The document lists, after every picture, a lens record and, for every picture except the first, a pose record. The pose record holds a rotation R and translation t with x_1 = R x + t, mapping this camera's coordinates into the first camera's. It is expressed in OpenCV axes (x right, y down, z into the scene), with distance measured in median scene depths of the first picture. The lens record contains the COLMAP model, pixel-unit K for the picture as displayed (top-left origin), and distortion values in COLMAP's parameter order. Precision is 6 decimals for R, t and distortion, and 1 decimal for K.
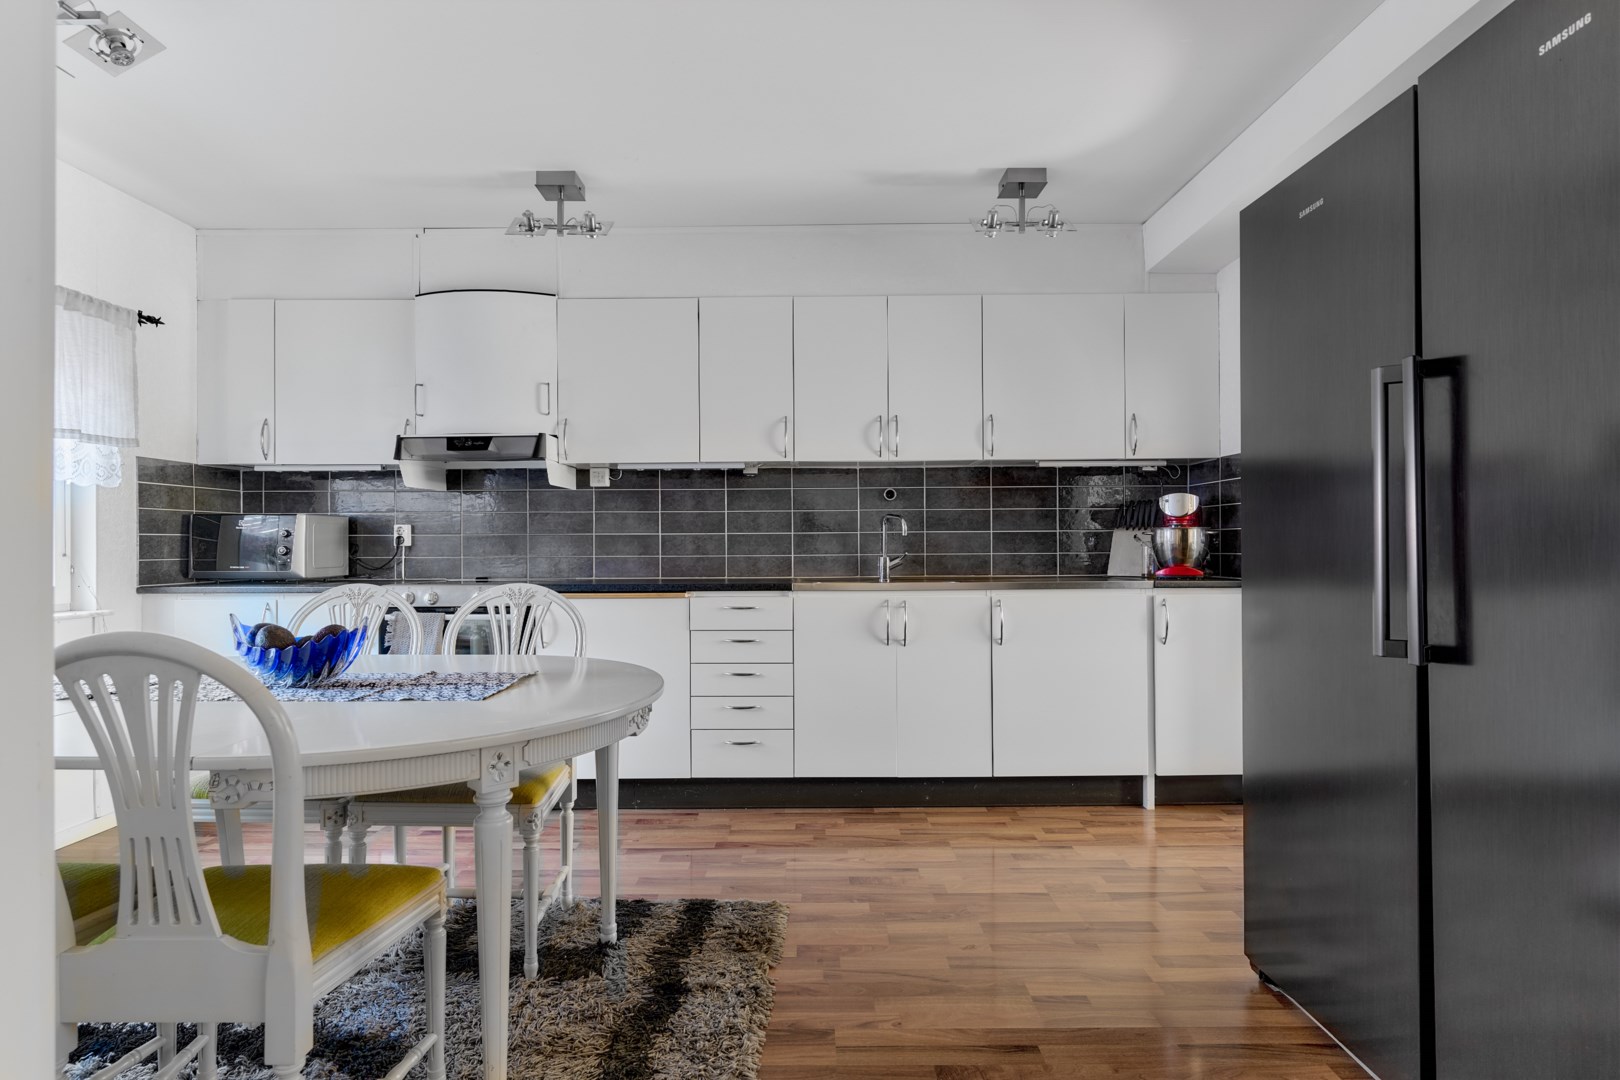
lens RADIAL K [[856.0, 0, 810.0], [0, 856.0, 540.0], [0, 0, 1]] dist [0.002059, 0.000302]
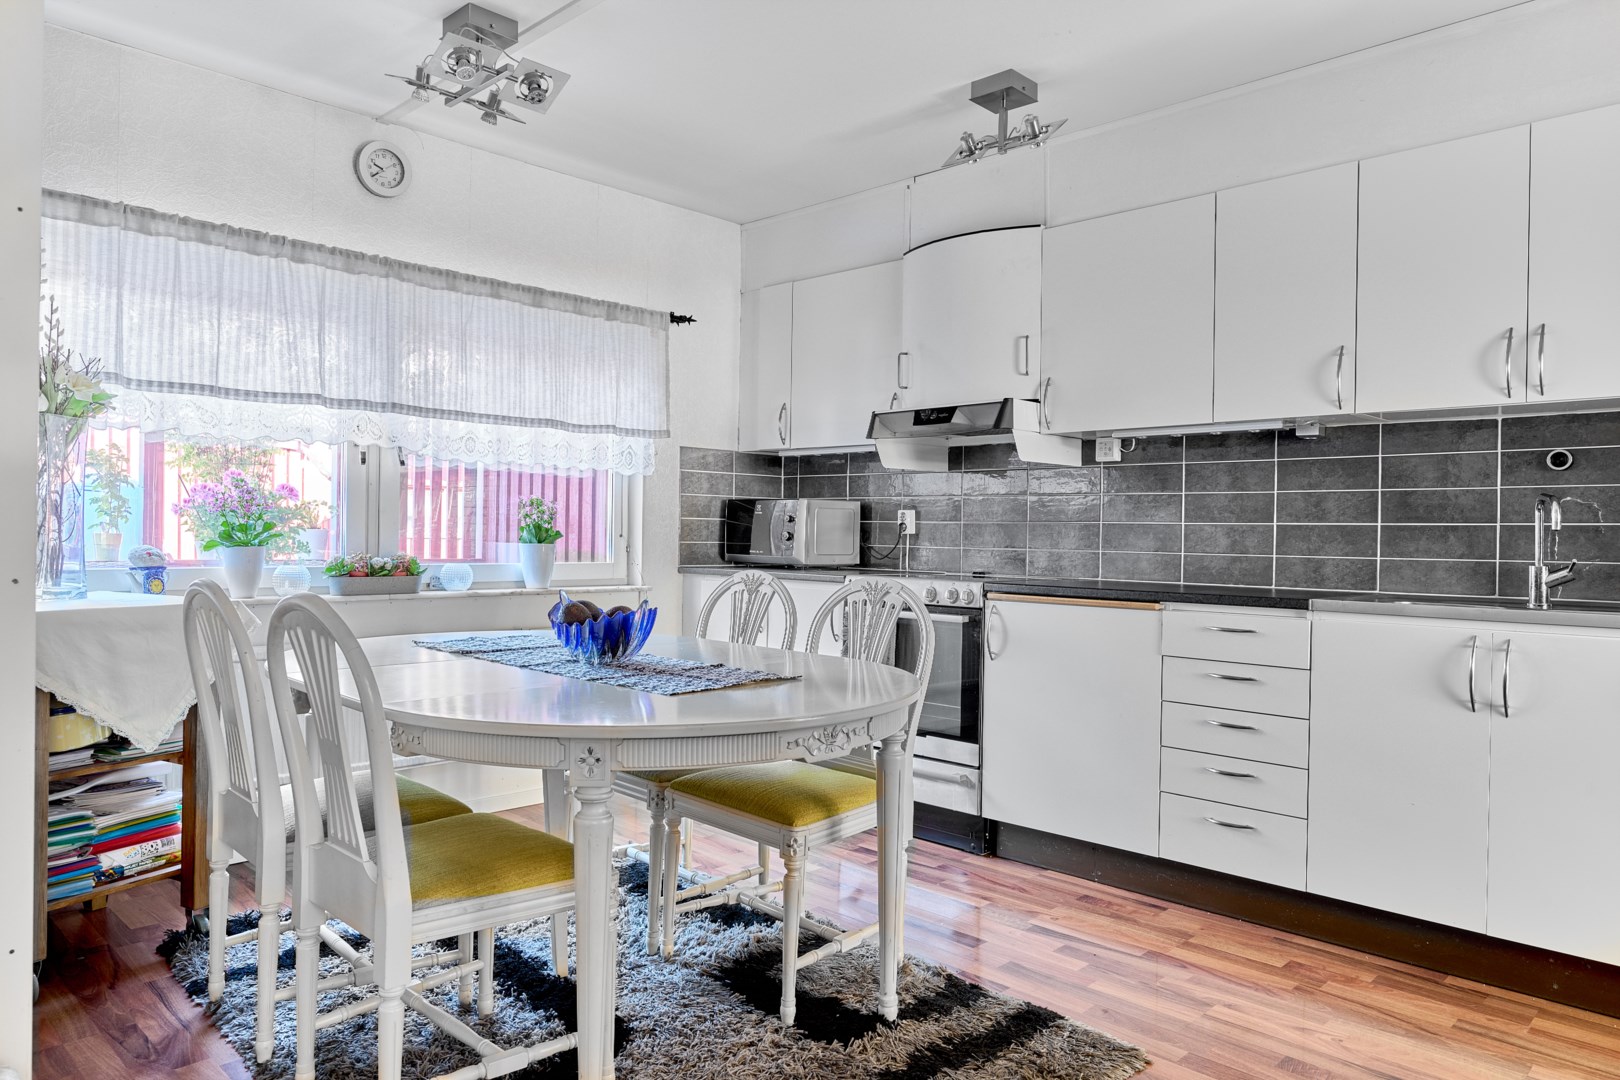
lens RADIAL K [[1064.5, 0, 810.0], [0, 1064.5, 540.0], [0, 0, 1]] dist [-0.002787, 0.001538]
pose [[0.722030, 0.021034, -0.691542, 0.266184], [-0.016651, 0.999777, 0.013024, 0.000738], [0.691662, 0.002111, 0.722218, 0.139228]]
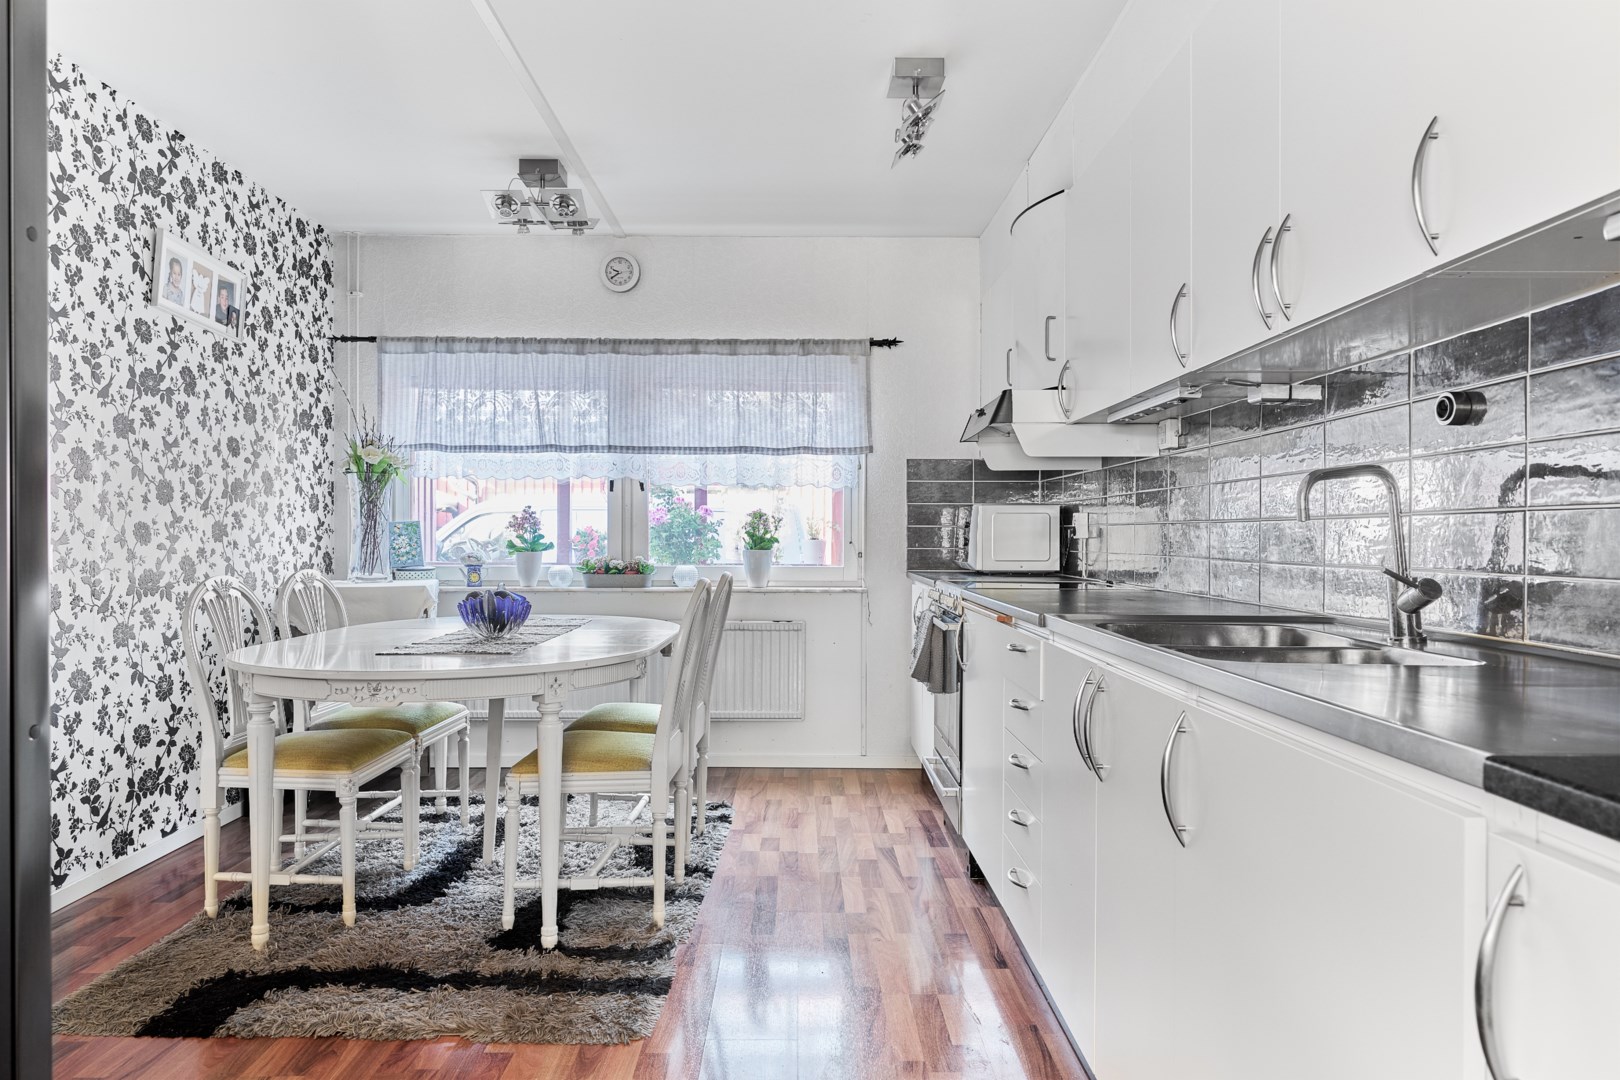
lens RADIAL K [[1042.4, 0, 810.0], [0, 1042.4, 540.0], [0, 0, 1]] dist [-0.000527, -0.000127]
pose [[0.017247, 0.007113, -0.999826, 0.622203], [-0.000272, 0.999975, 0.007110, 0.002103], [0.999851, 0.000149, 0.017249, 0.837164]]
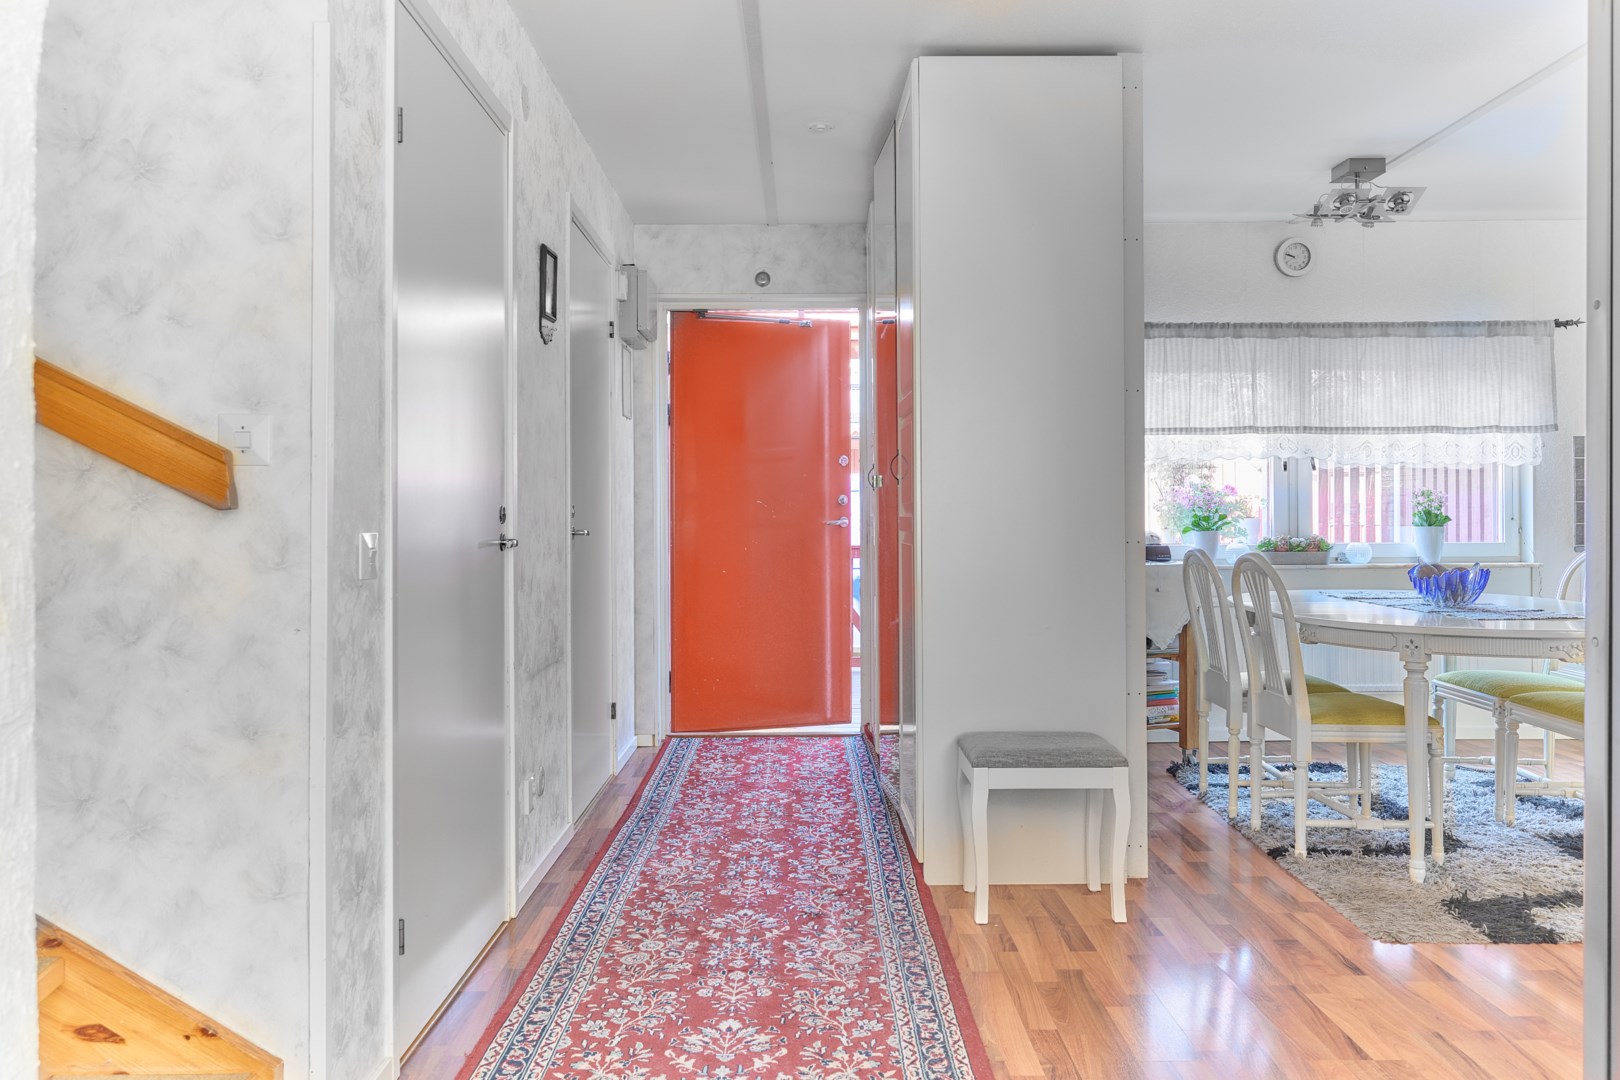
lens RADIAL K [[1166.9, 0, 810.0], [0, 1166.9, 516.1], [0, 0, 1]] dist [0.002013, 0.002488]
pose [[0.016504, 0.004456, -0.999854, 0.811934], [0.010463, 0.999935, 0.004629, -0.005469], [0.999809, -0.010537, 0.016457, -0.086235]]
